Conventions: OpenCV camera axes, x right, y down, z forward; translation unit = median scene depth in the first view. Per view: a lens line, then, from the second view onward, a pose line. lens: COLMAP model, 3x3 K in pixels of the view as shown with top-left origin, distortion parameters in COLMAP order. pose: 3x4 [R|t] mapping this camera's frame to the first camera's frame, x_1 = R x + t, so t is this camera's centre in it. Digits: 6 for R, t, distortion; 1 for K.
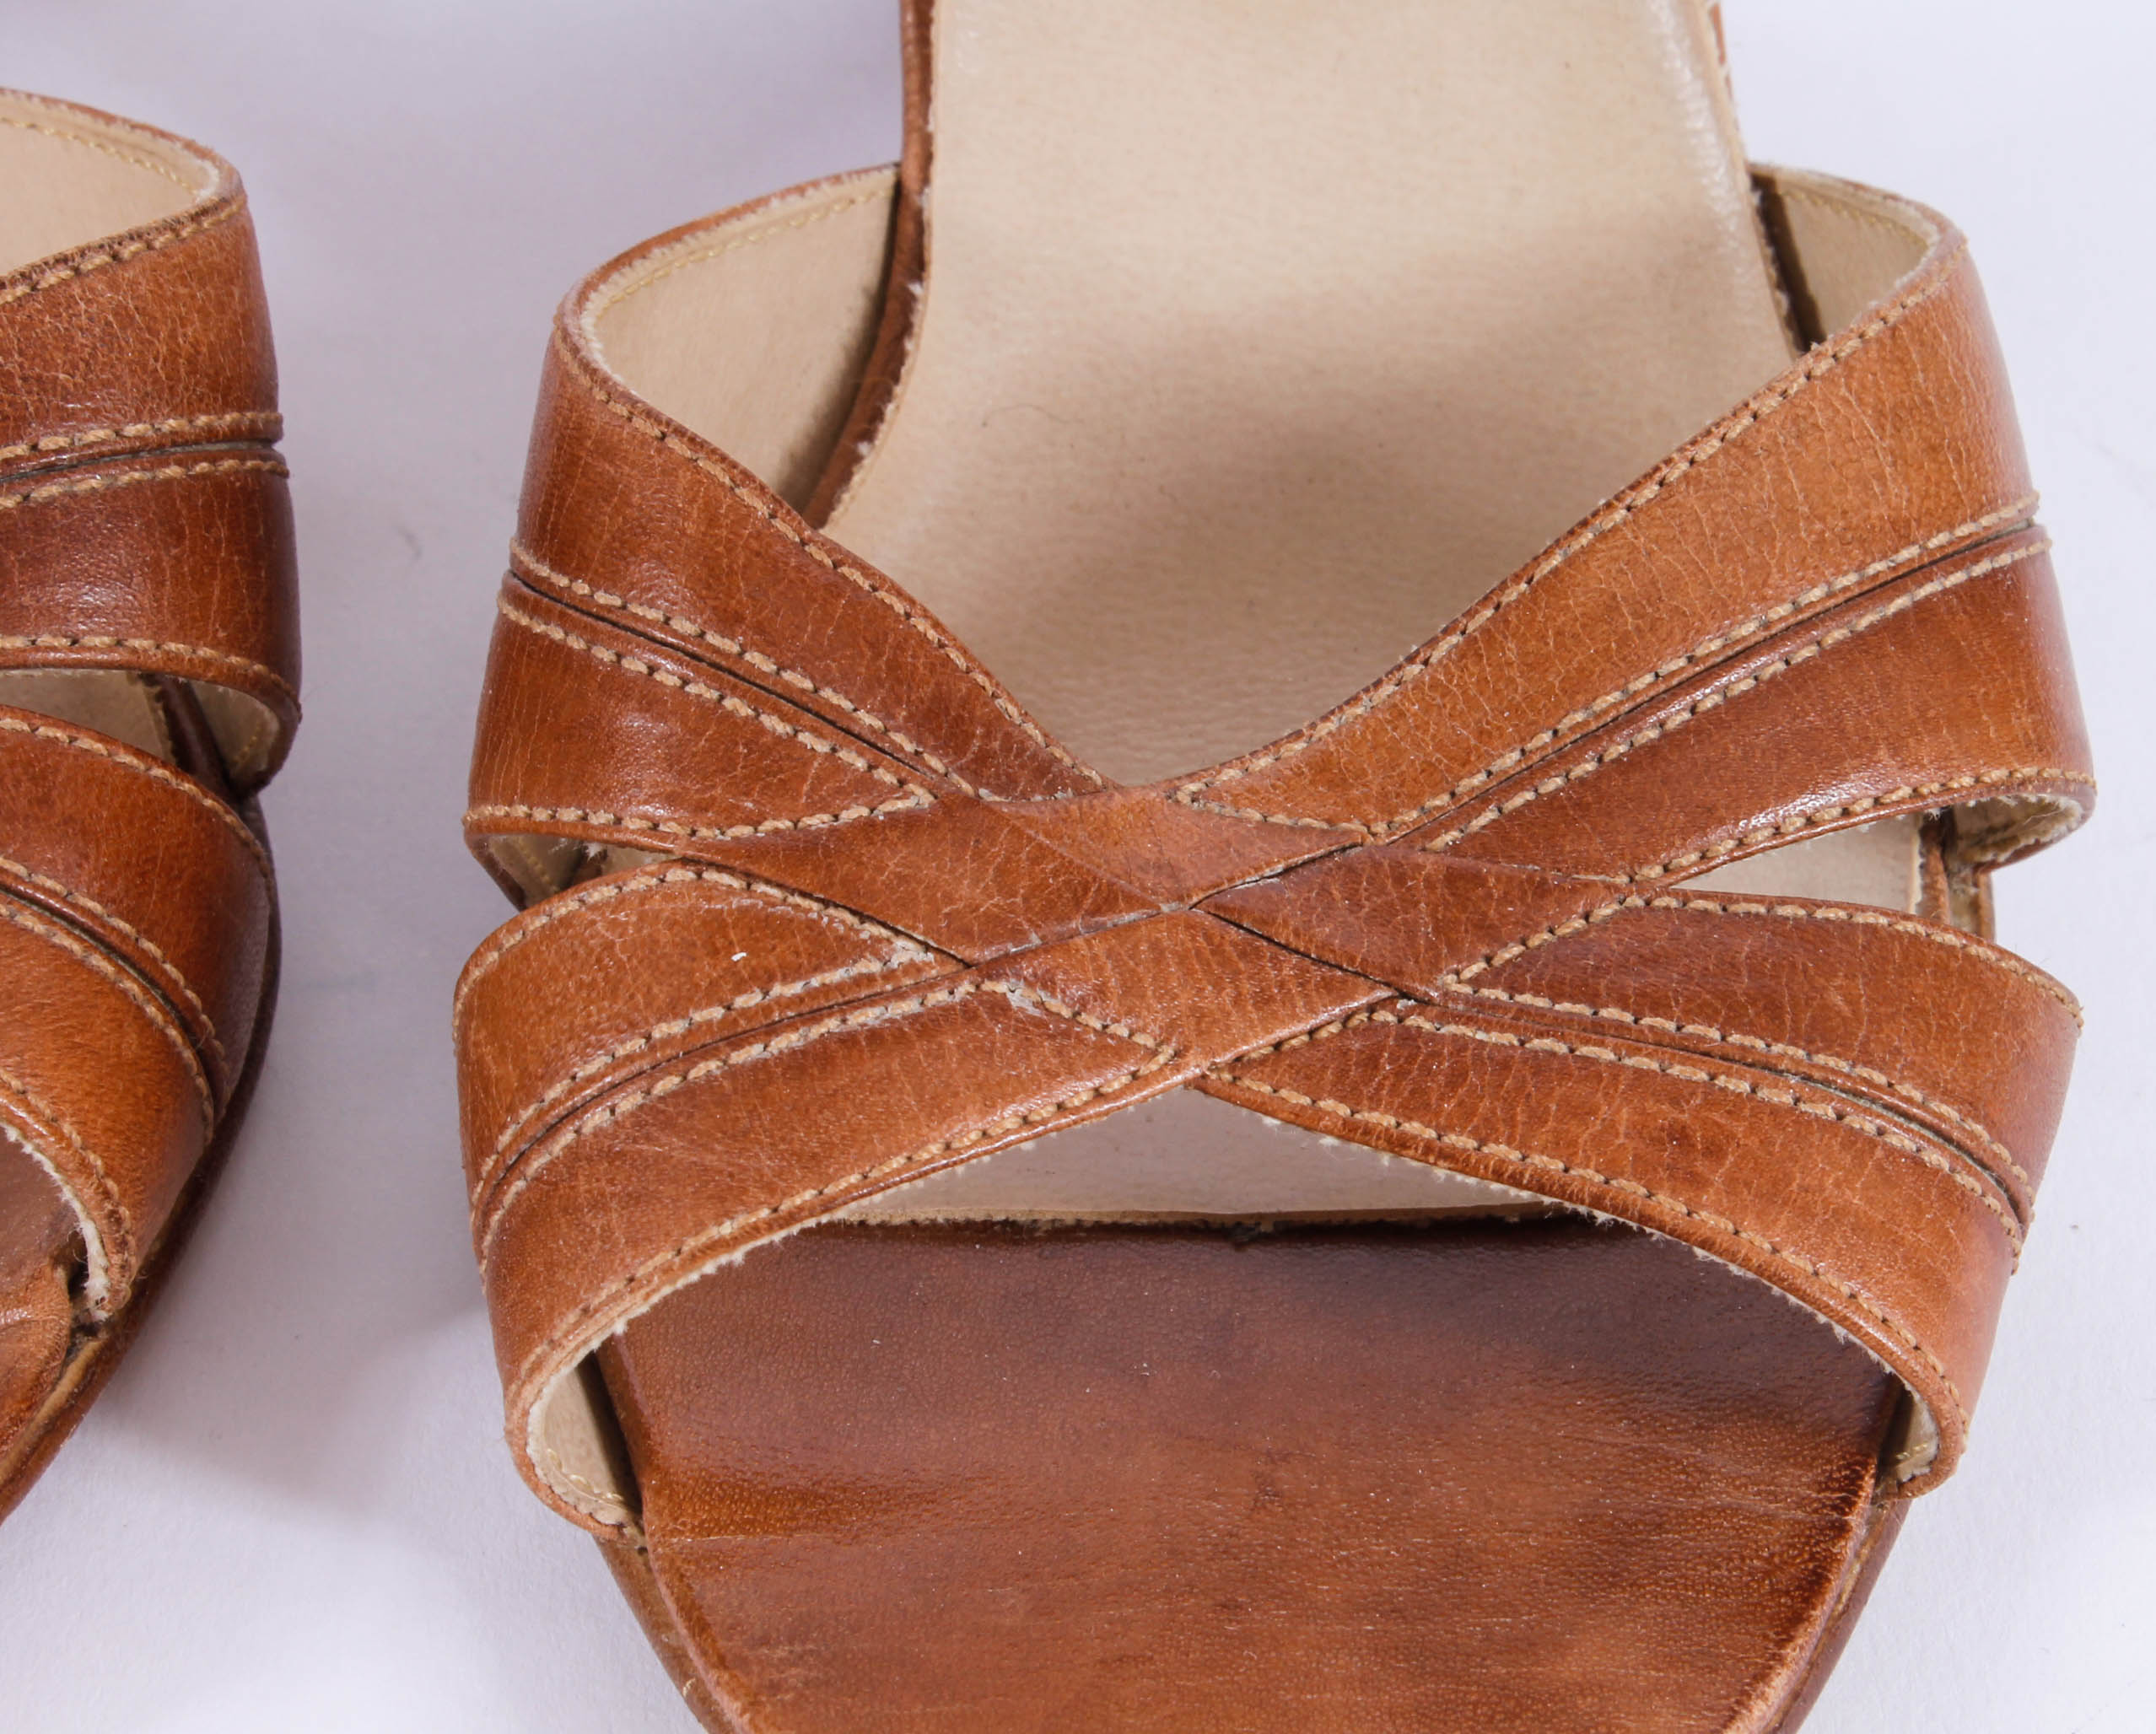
lens RADIAL K [[5959.5, 0, 1078.0], [0, 5959.5, 867.0], [0, 0, 1]] dist [0.062232, 0.613110]
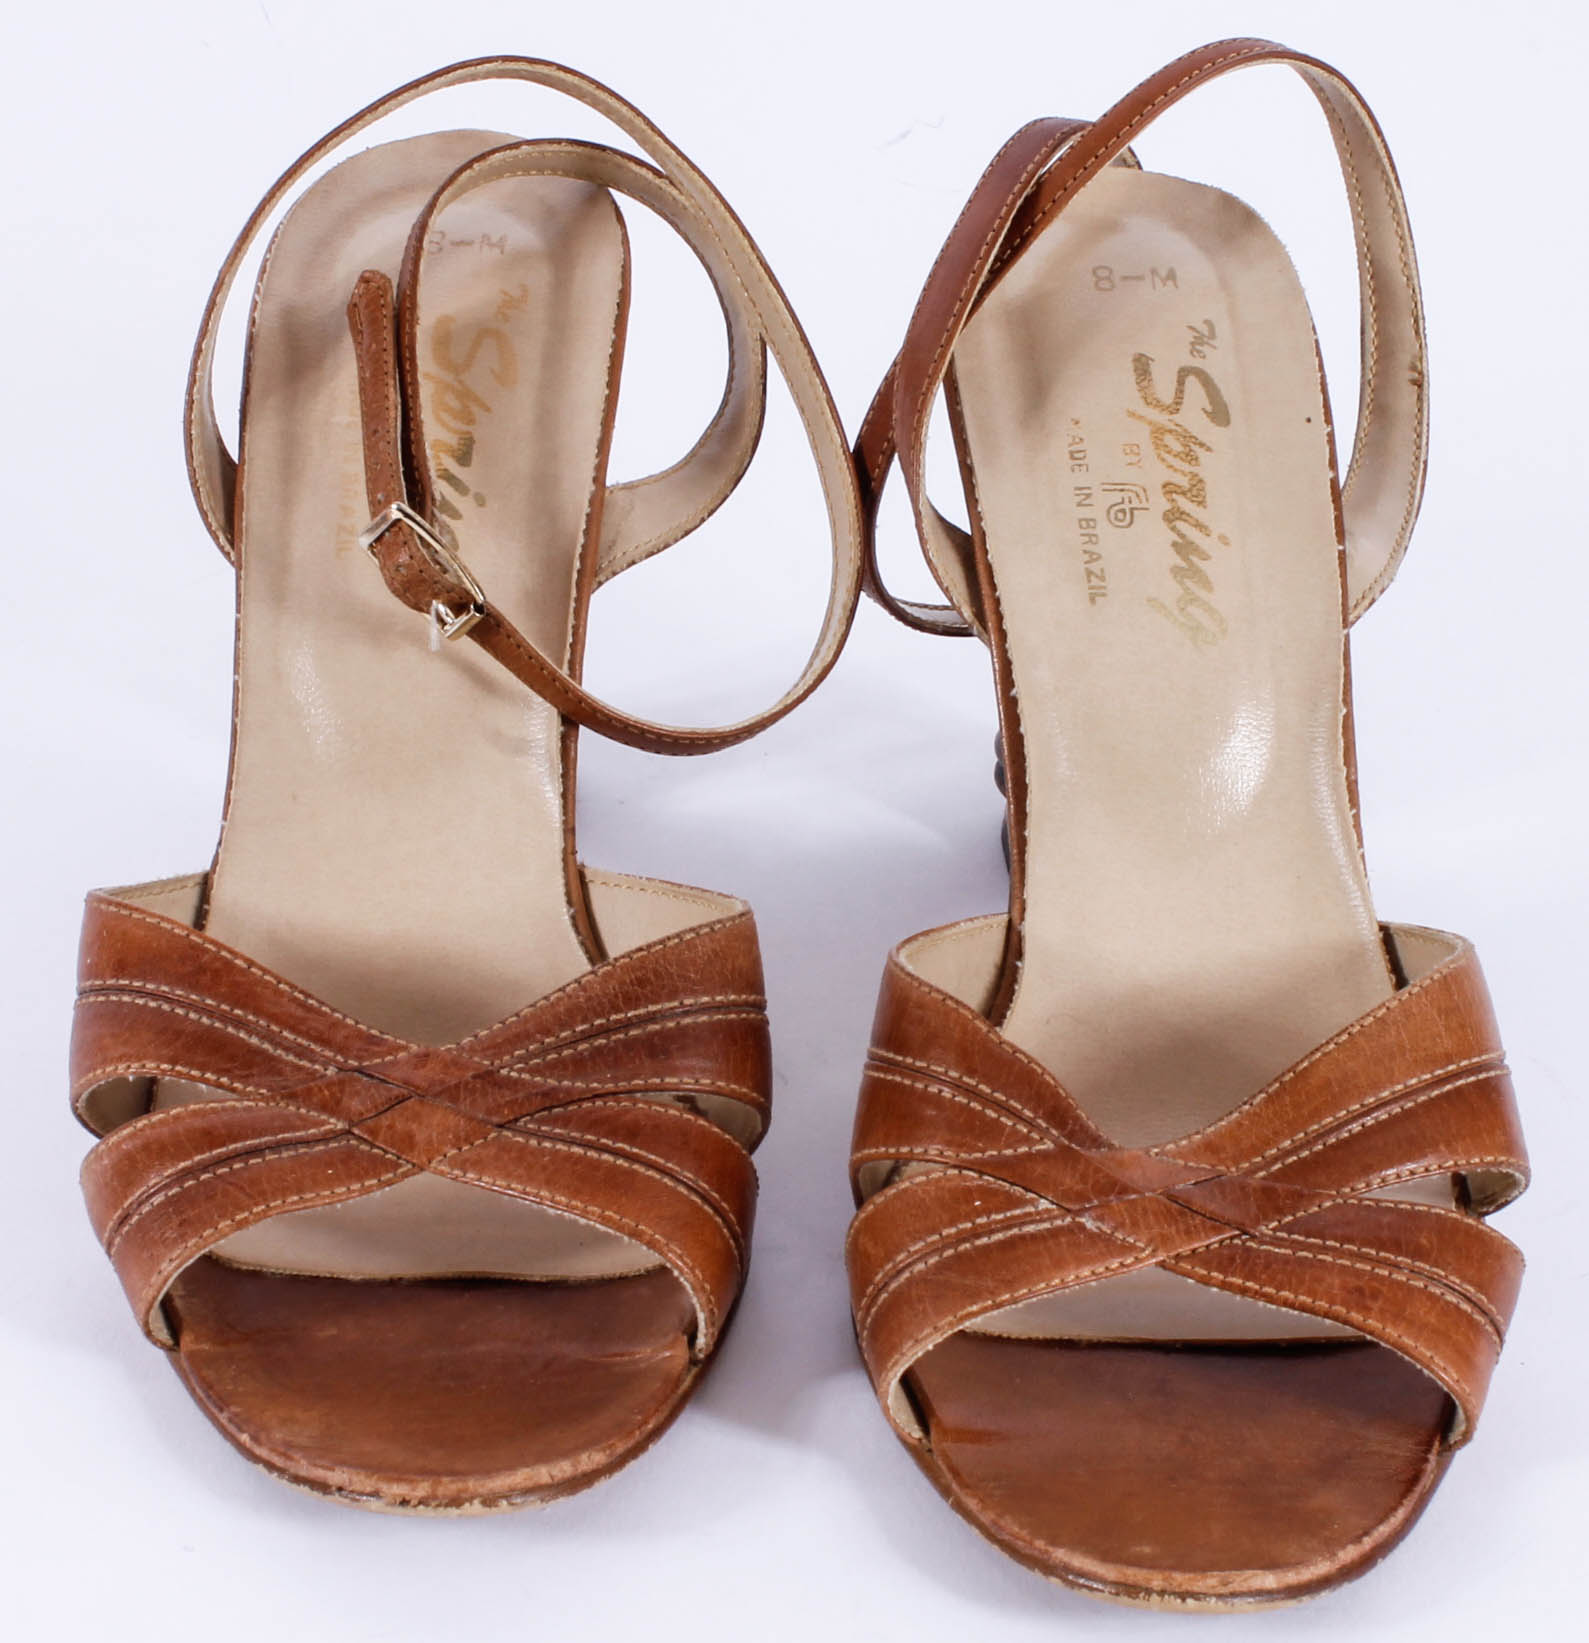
lens RADIAL K [[2873.7, 0, 794.5], [0, 2873.7, 821.5], [0, 0, 1]] dist [-0.082986, 0.251921]
pose [[0.996235, 0.019920, -0.084380, -0.032837], [-0.033254, 0.986603, -0.159712, 0.047843], [0.080068, 0.161916, 0.983551, -0.190494]]
